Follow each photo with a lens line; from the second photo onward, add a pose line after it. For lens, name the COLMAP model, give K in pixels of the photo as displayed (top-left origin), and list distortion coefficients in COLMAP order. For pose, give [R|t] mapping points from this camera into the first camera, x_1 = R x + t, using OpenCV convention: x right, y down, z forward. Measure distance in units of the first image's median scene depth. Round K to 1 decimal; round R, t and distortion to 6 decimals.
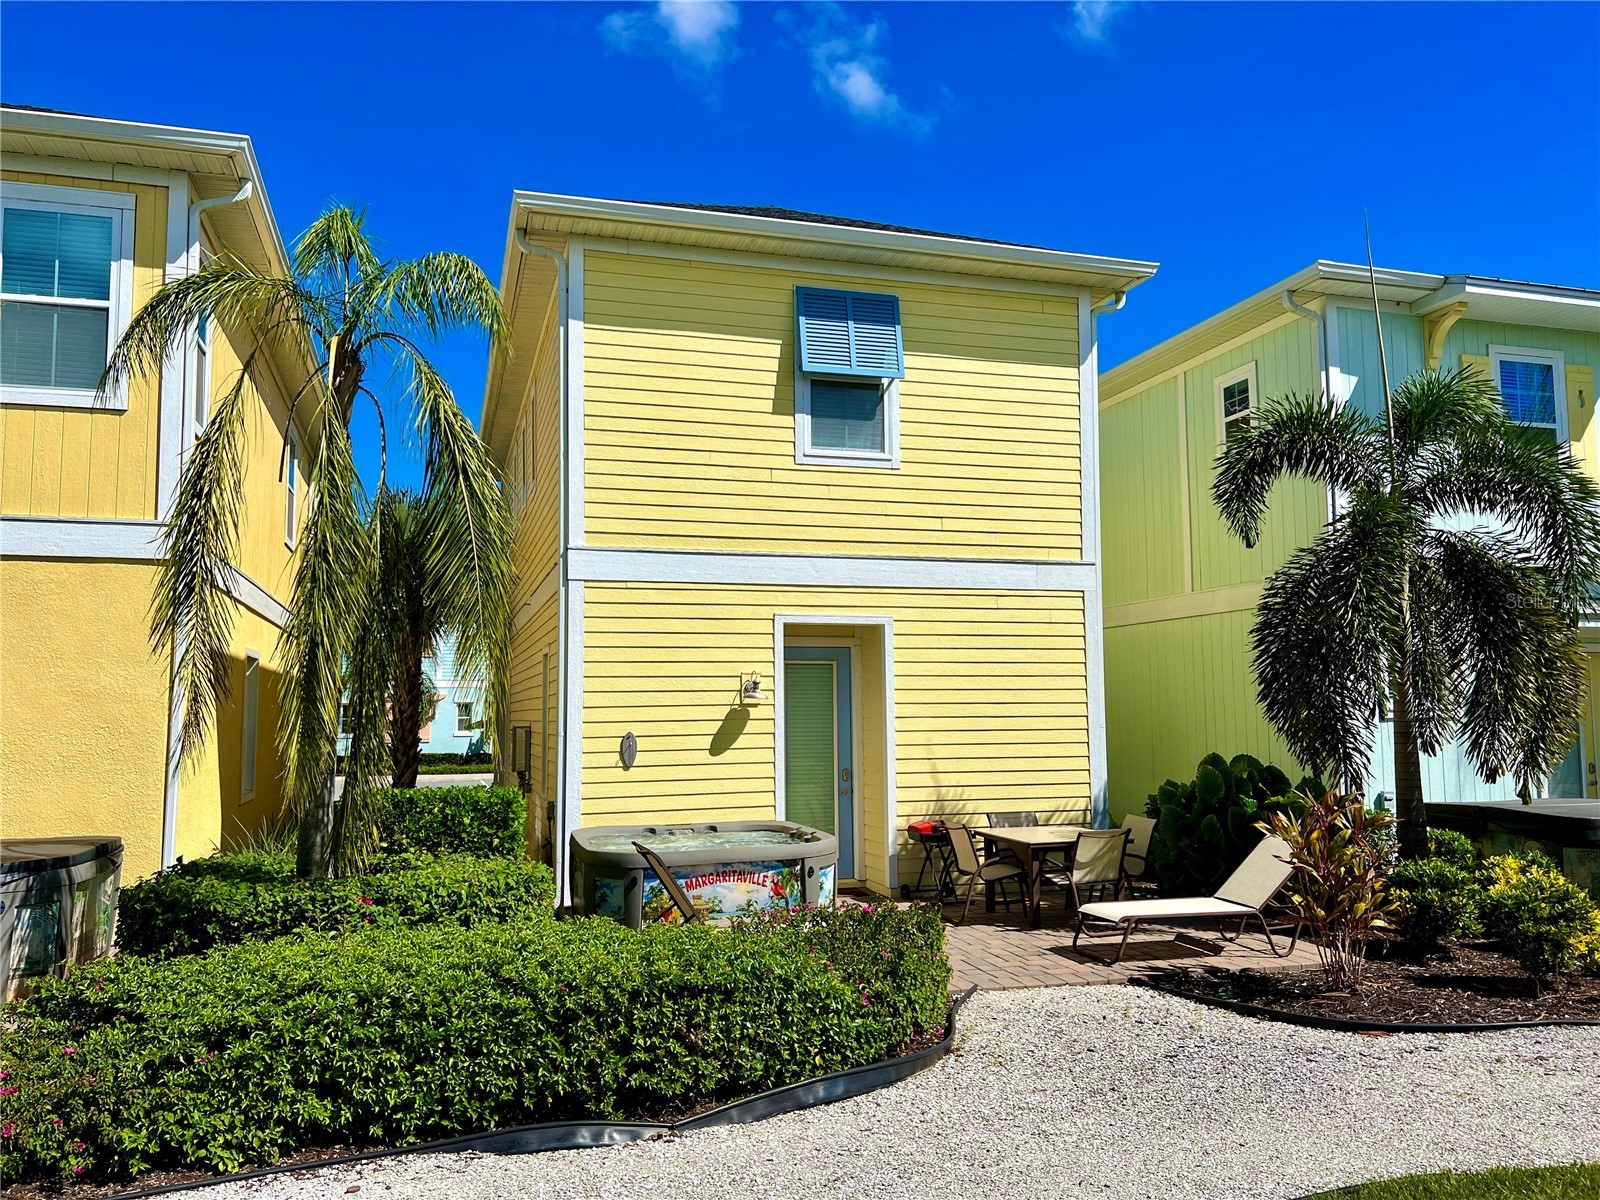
lens RADIAL K [[1210.9, 0, 794.2], [0, 1210.9, 606.1], [0, 0, 1]] dist [0.049068, -0.060006]
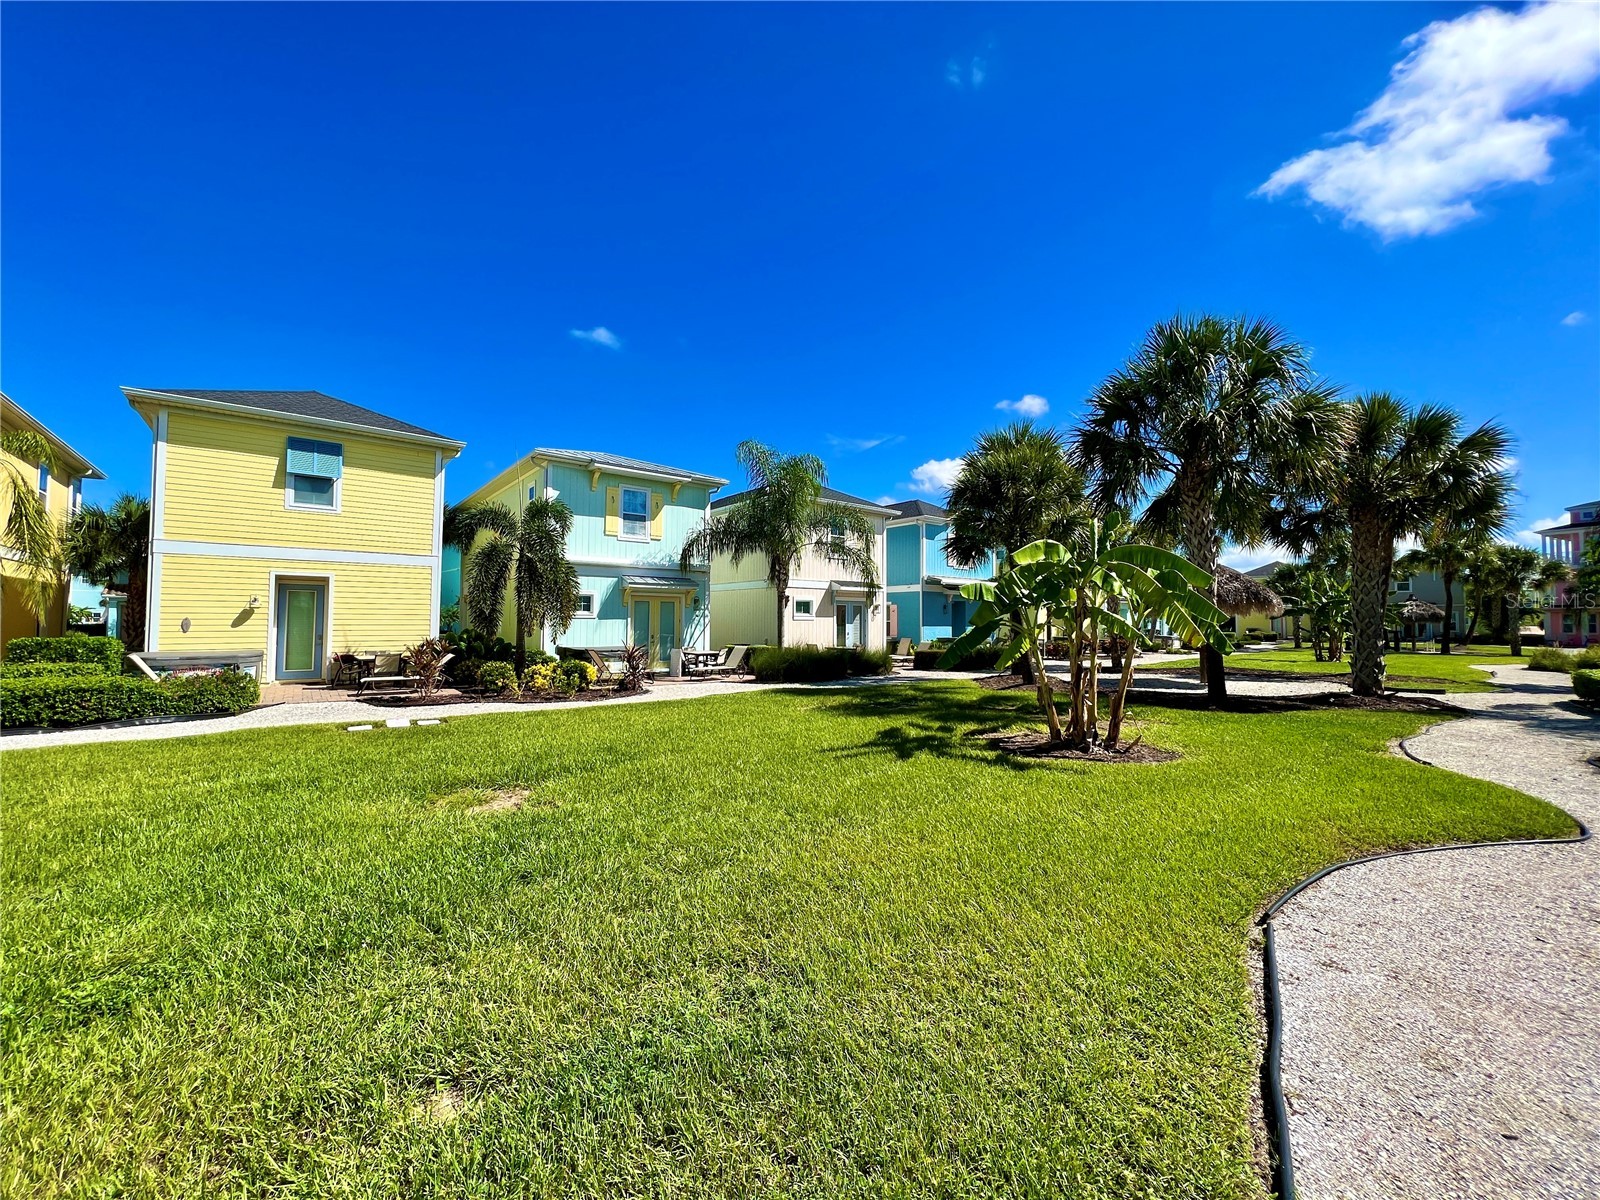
lens RADIAL K [[643.6, 0, 802.3], [0, 643.6, 596.6], [0, 0, 1]] dist [-0.004450, 0.001398]
pose [[0.926356, 0.029480, 0.375493, 0.514383], [-0.047980, 0.998047, 0.040011, -0.046343], [-0.373580, -0.055080, 0.925961, -0.635105]]
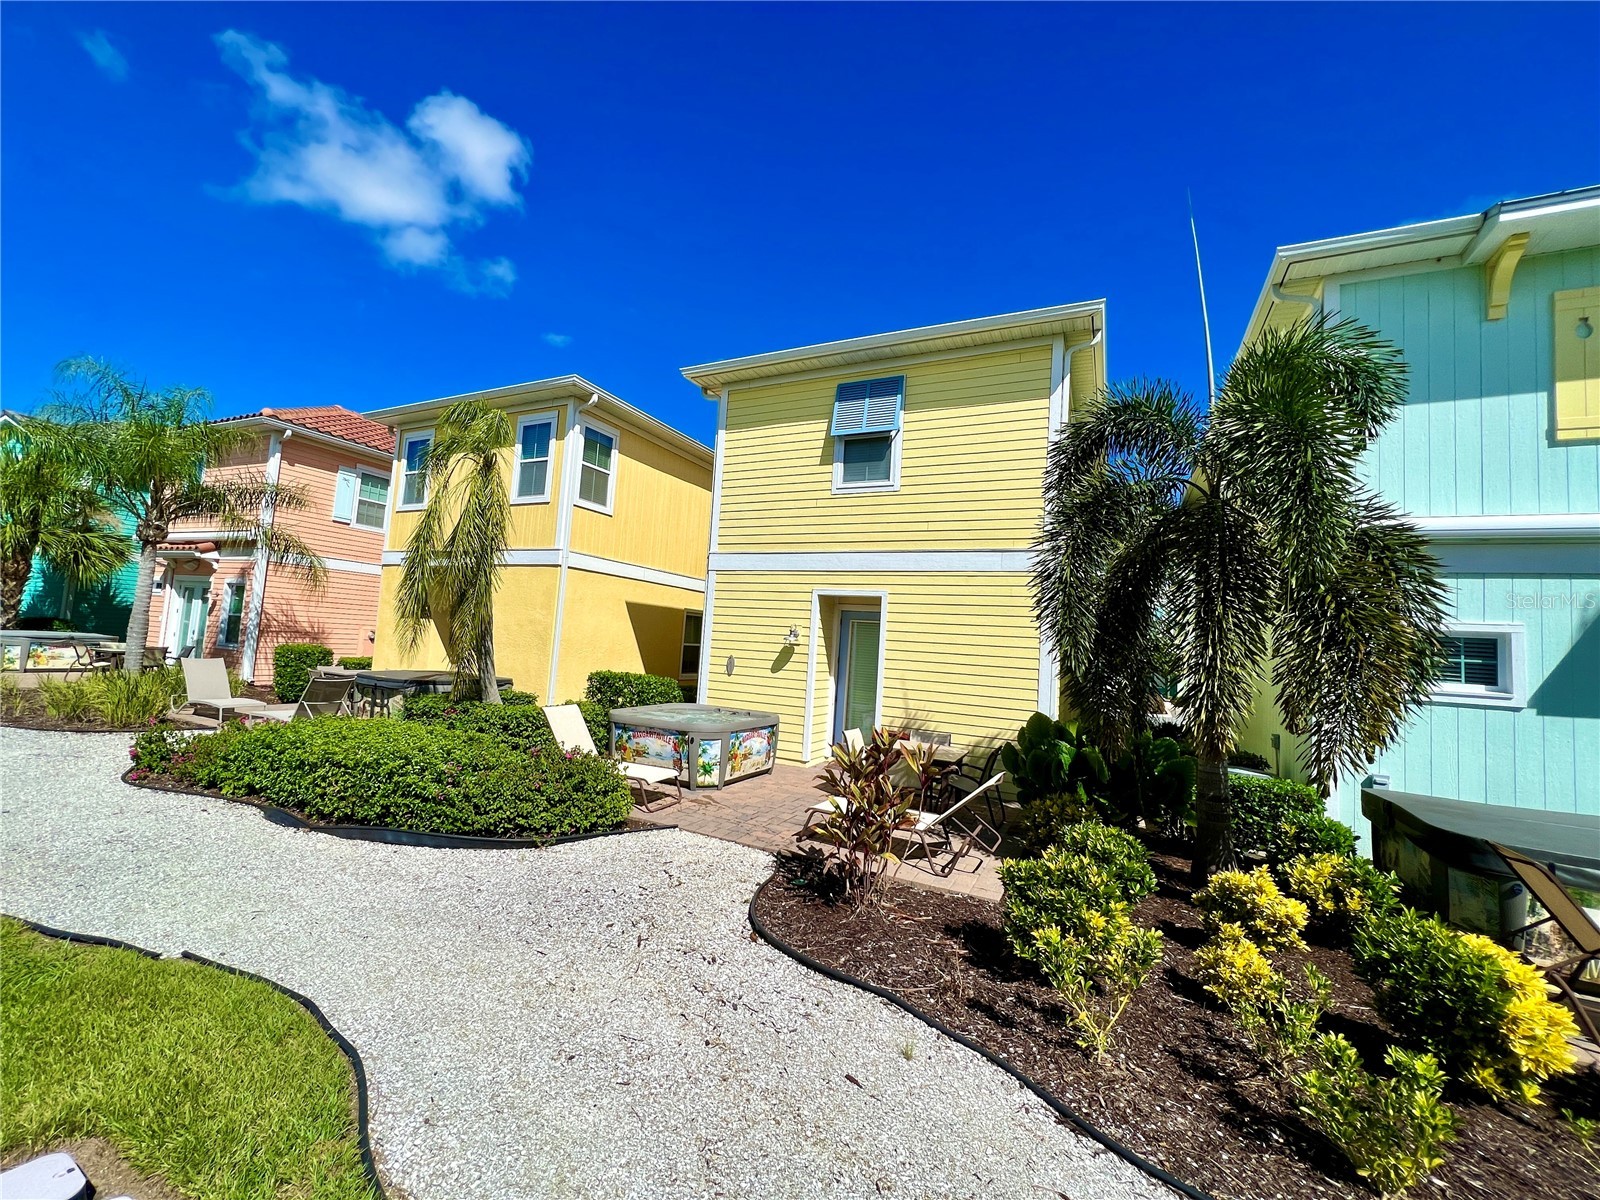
lens RADIAL K [[643.6, 0, 795.6], [0, 643.6, 596.0], [0, 0, 1]] dist [-0.004450, 0.001398]
pose [[0.728301, 0.002153, -0.685254, 0.575650], [-0.008906, 0.999940, -0.006324, 0.022373], [0.685200, 0.010708, 0.728276, 0.371104]]
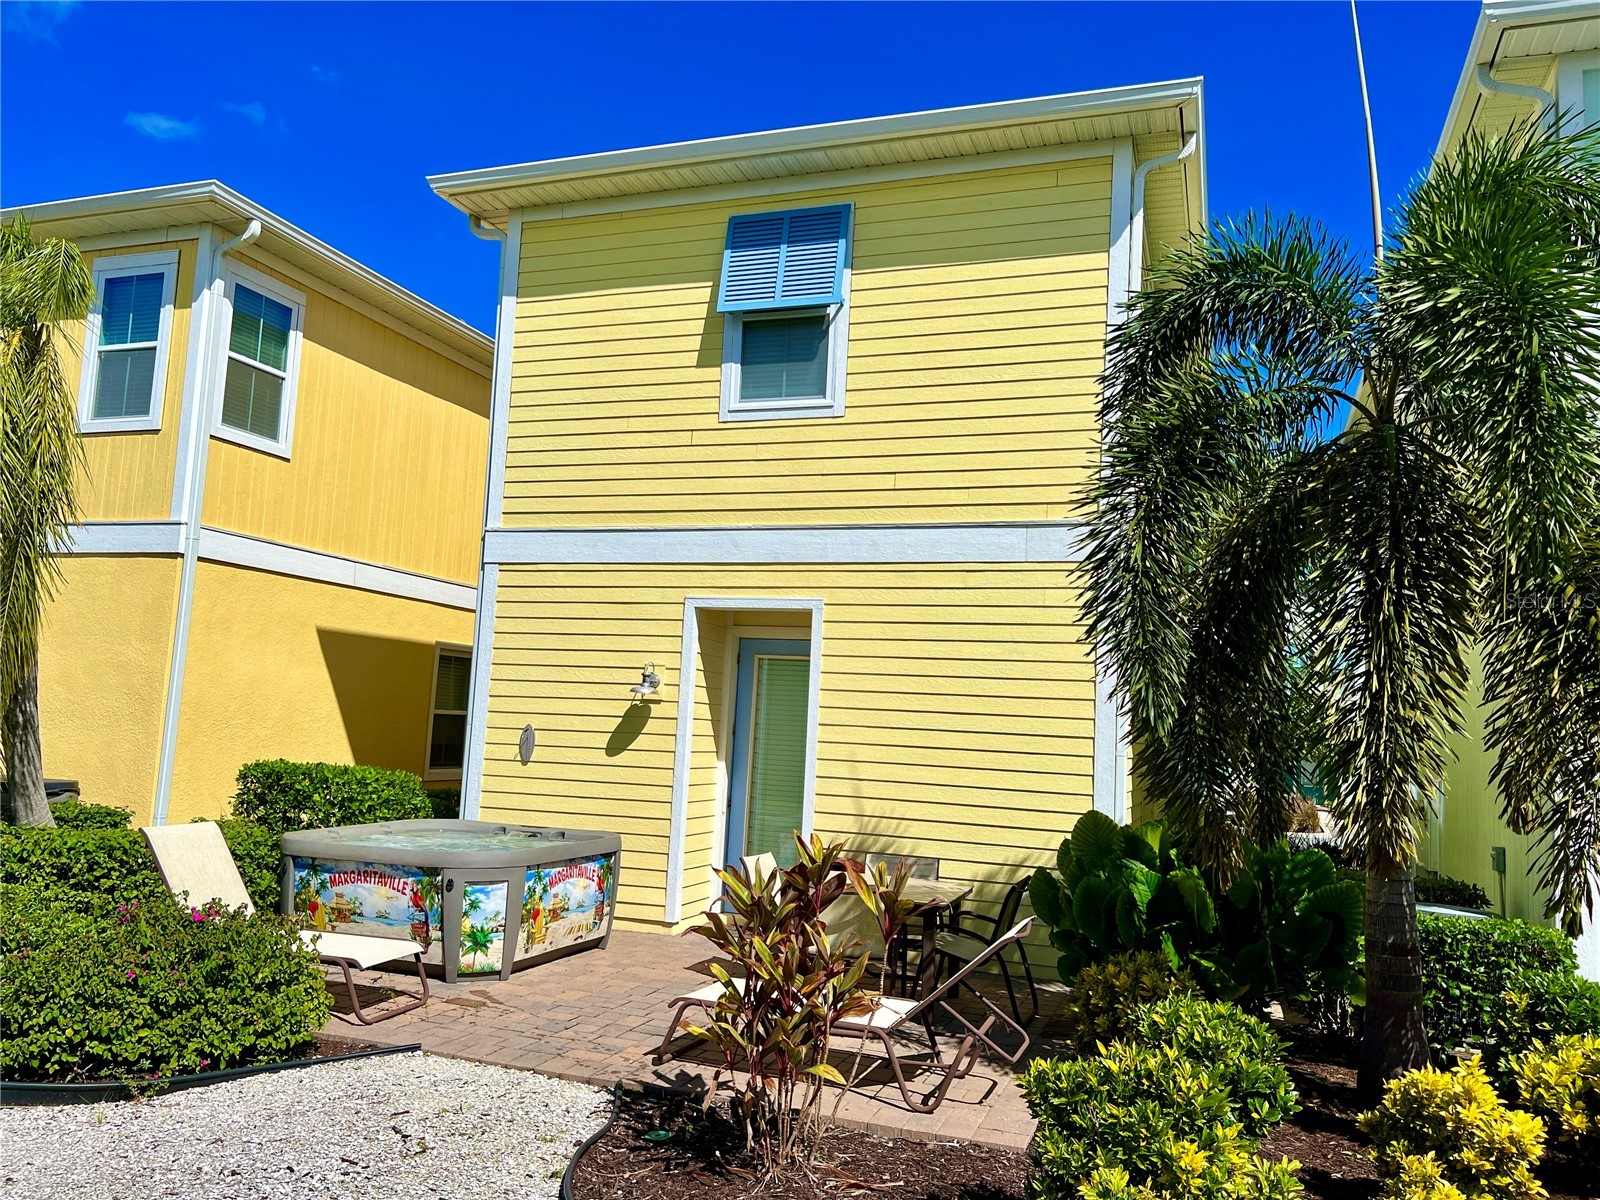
lens RADIAL K [[1210.9, 0, 796.1], [0, 1210.9, 600.6], [0, 0, 1]] dist [0.049068, -0.060006]
pose [[0.803159, -0.015909, -0.595552, 0.582334], [-0.003027, 0.999522, -0.030783, 0.036676], [0.595757, 0.026526, 0.802727, 0.366369]]
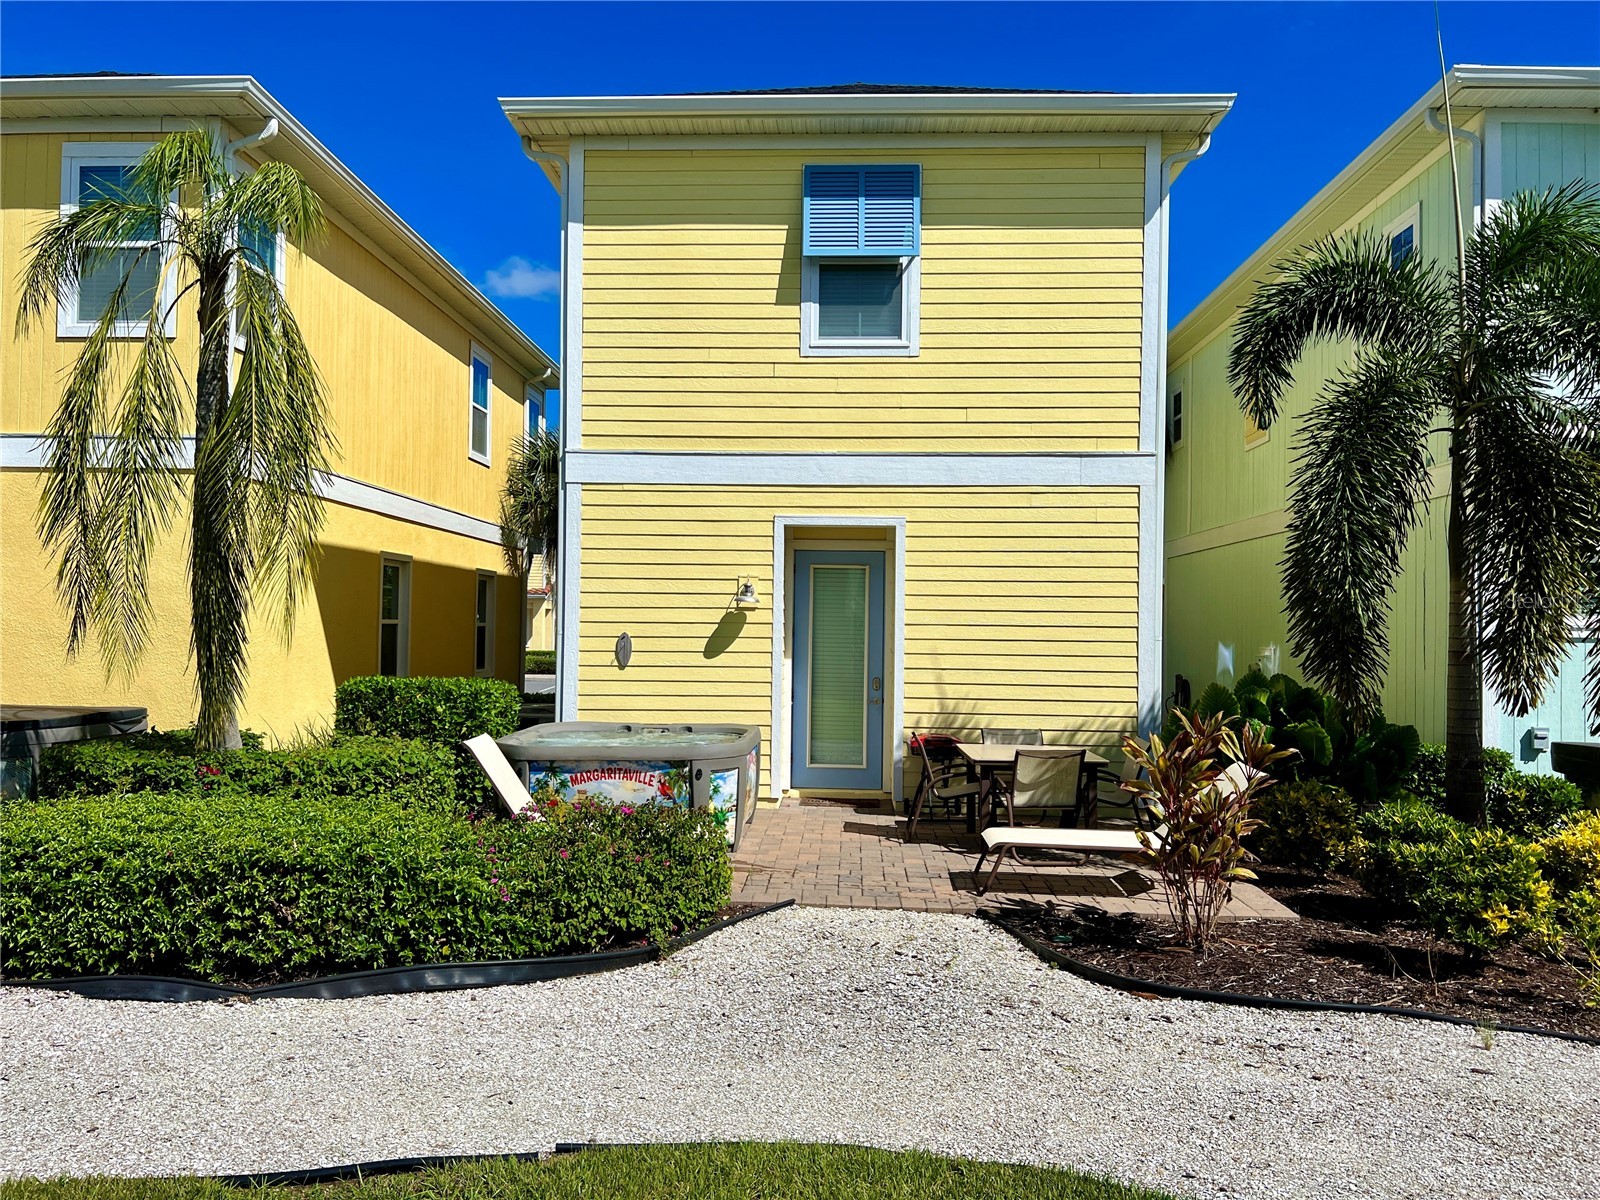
lens RADIAL K [[1210.9, 0, 790.3], [0, 1210.9, 603.5], [0, 0, 1]] dist [0.049068, -0.060006]
pose [[0.944697, 0.014054, -0.327643, 0.325191], [0.008346, 0.997727, 0.066860, 0.013055], [0.327838, -0.065897, 0.942433, 0.089471]]
